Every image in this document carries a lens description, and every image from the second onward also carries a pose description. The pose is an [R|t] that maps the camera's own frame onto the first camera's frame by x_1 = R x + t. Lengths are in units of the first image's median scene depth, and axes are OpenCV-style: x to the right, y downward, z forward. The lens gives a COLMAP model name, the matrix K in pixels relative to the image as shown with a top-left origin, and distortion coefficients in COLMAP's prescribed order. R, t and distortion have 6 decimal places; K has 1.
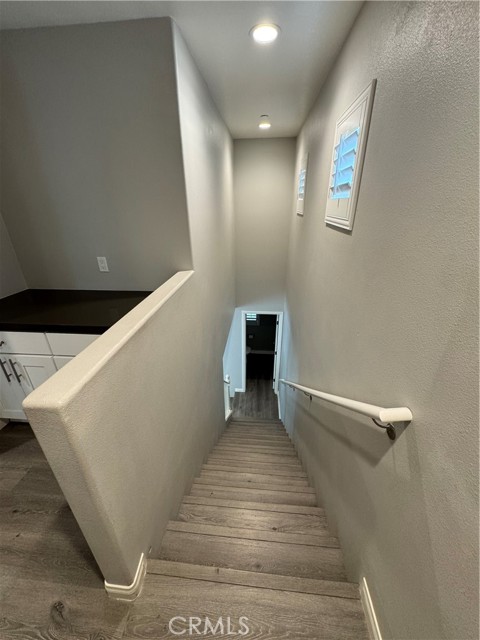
lens RADIAL K [[256.0, 0, 241.1], [0, 256.0, 320.5], [0, 0, 1]] dist [-0.001123, -0.000137]
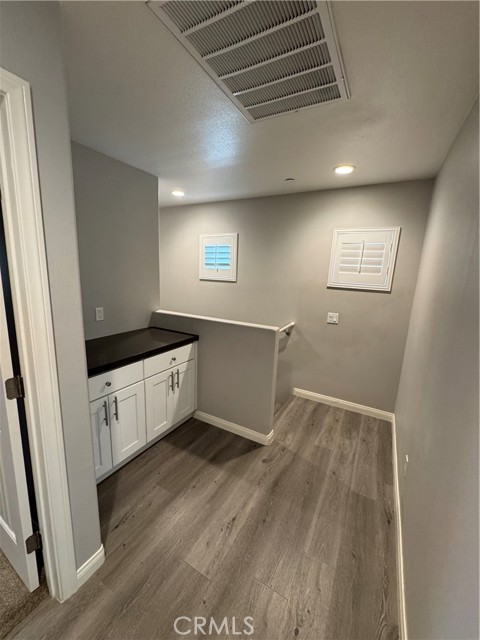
lens RADIAL K [[256.0, 0, 241.1], [0, 256.0, 320.5], [0, 0, 1]] dist [-0.001123, -0.000137]
pose [[0.414428, -0.149347, 0.897744, -1.670416], [0.338824, 0.940850, 0.000106, 0.027435], [-0.844658, 0.304133, 0.440517, -0.034774]]
